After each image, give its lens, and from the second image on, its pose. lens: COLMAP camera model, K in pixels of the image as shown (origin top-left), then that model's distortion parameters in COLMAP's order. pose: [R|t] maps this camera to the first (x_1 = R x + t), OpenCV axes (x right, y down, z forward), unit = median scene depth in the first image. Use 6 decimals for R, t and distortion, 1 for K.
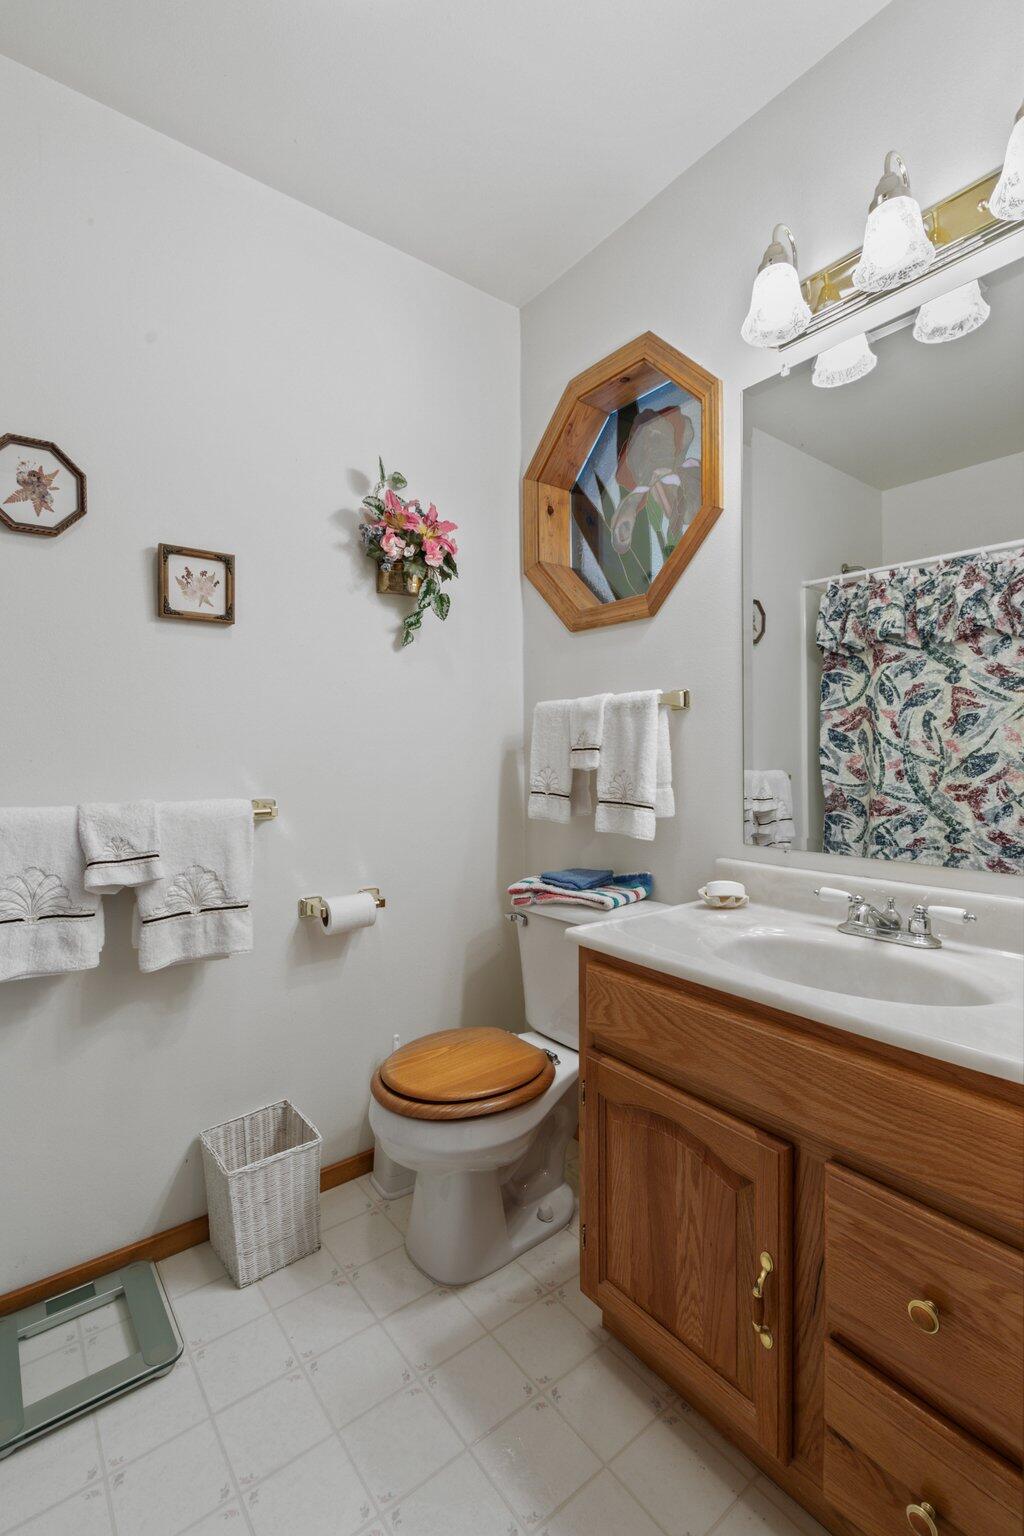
lens RADIAL K [[685.8, 0, 507.0], [0, 685.8, 763.4], [0, 0, 1]] dist [0.006542, -0.001201]
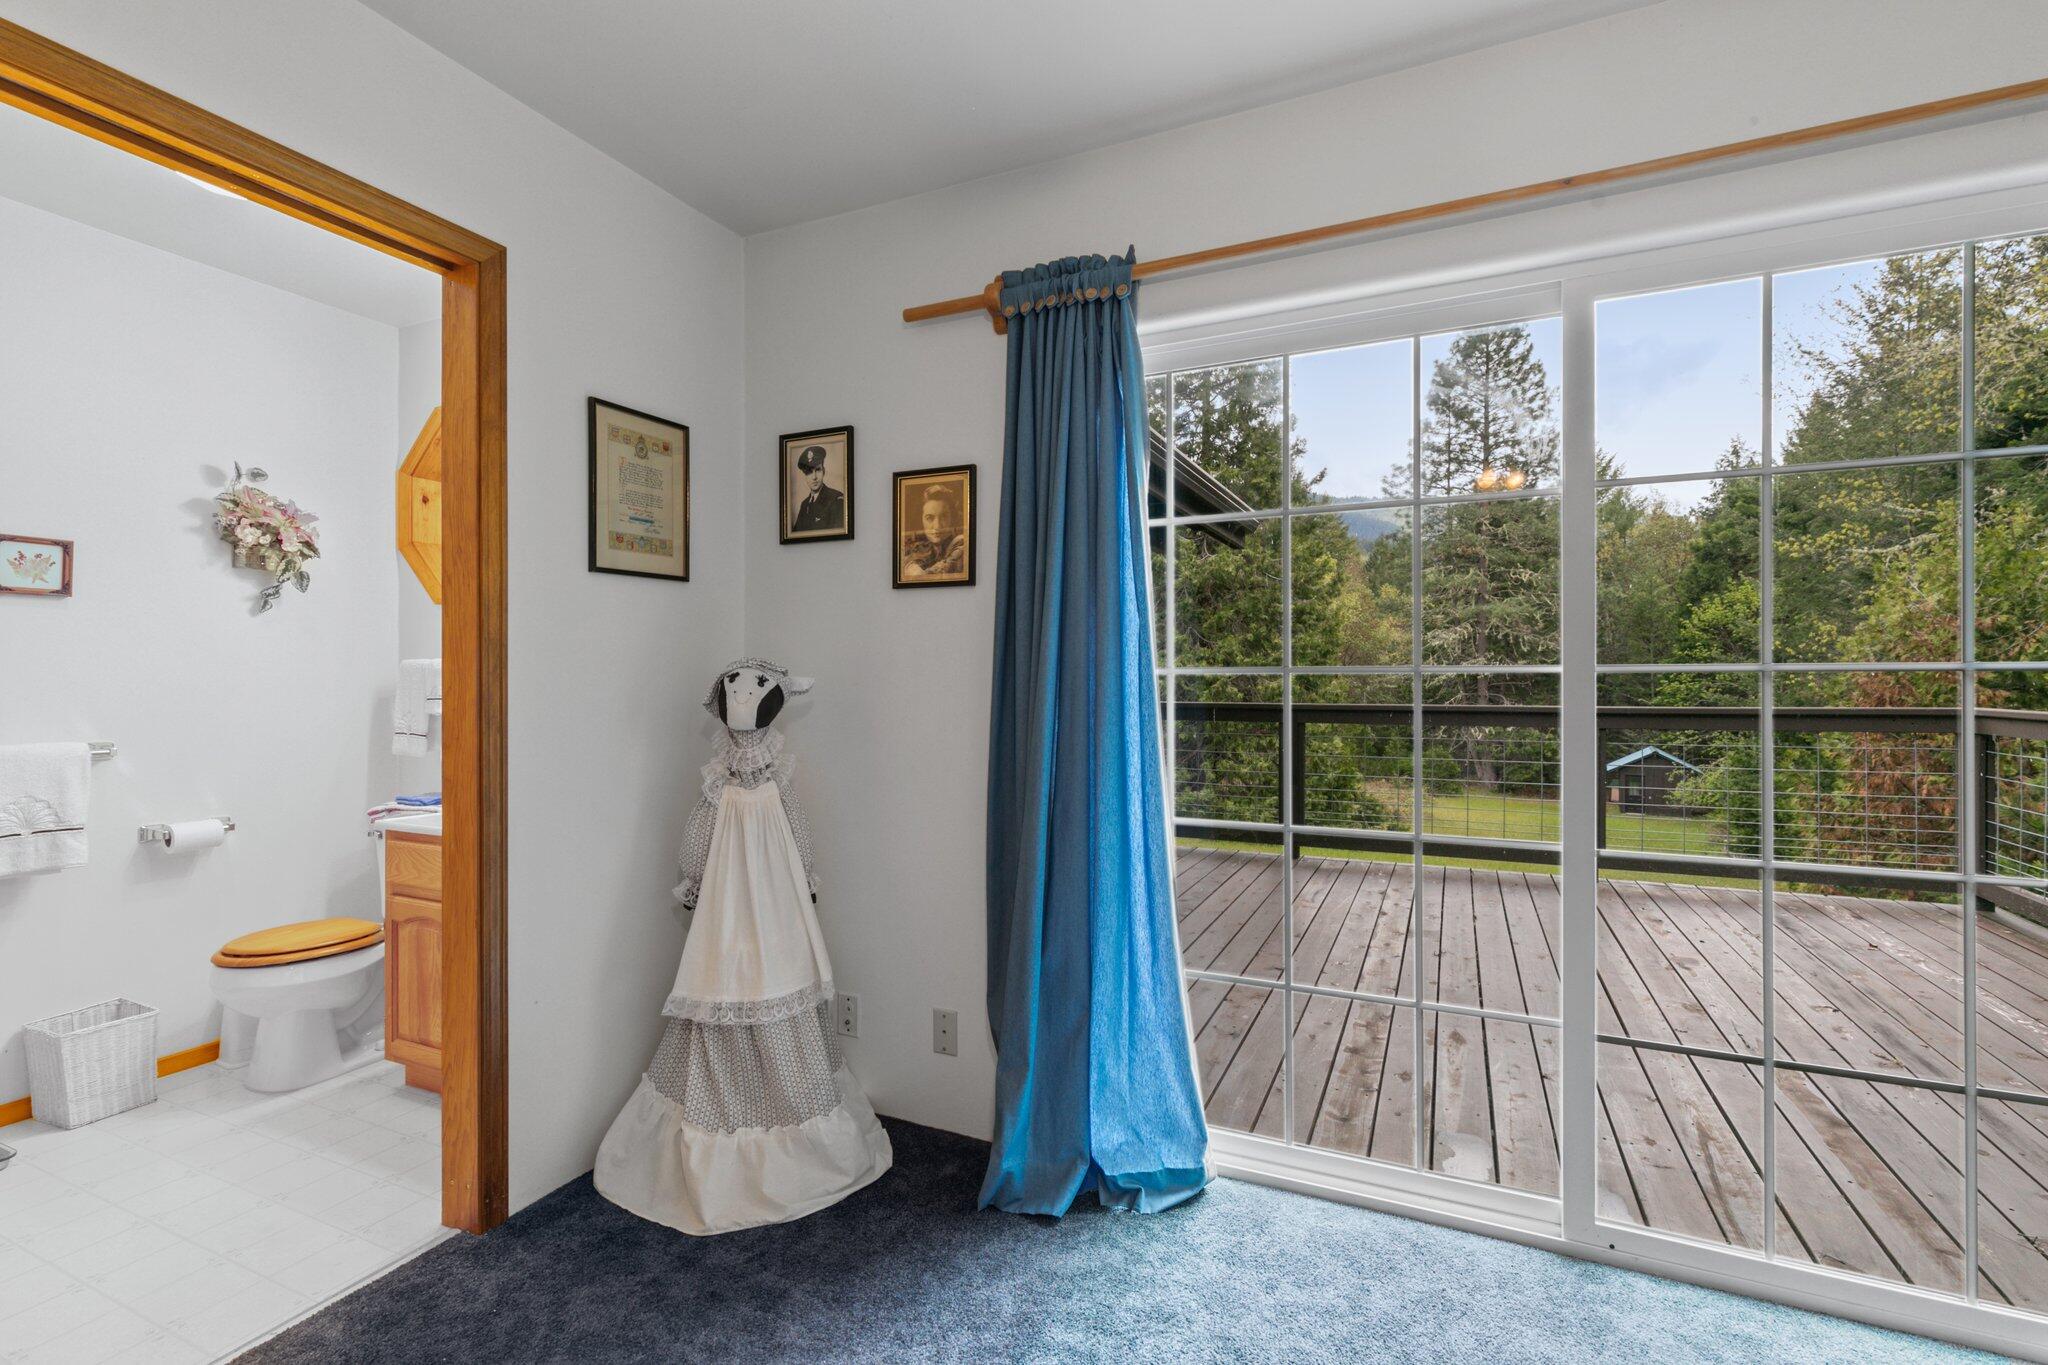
lens RADIAL K [[910.5, 0, 1030.1], [0, 910.5, 677.9], [0, 0, 1]] dist [0.008462, -0.001078]
pose [[0.888004, 0.008861, 0.459750, 0.325793], [0.000797, 0.999783, -0.020808, -0.024003], [-0.459835, 0.018844, 0.887805, -1.095674]]
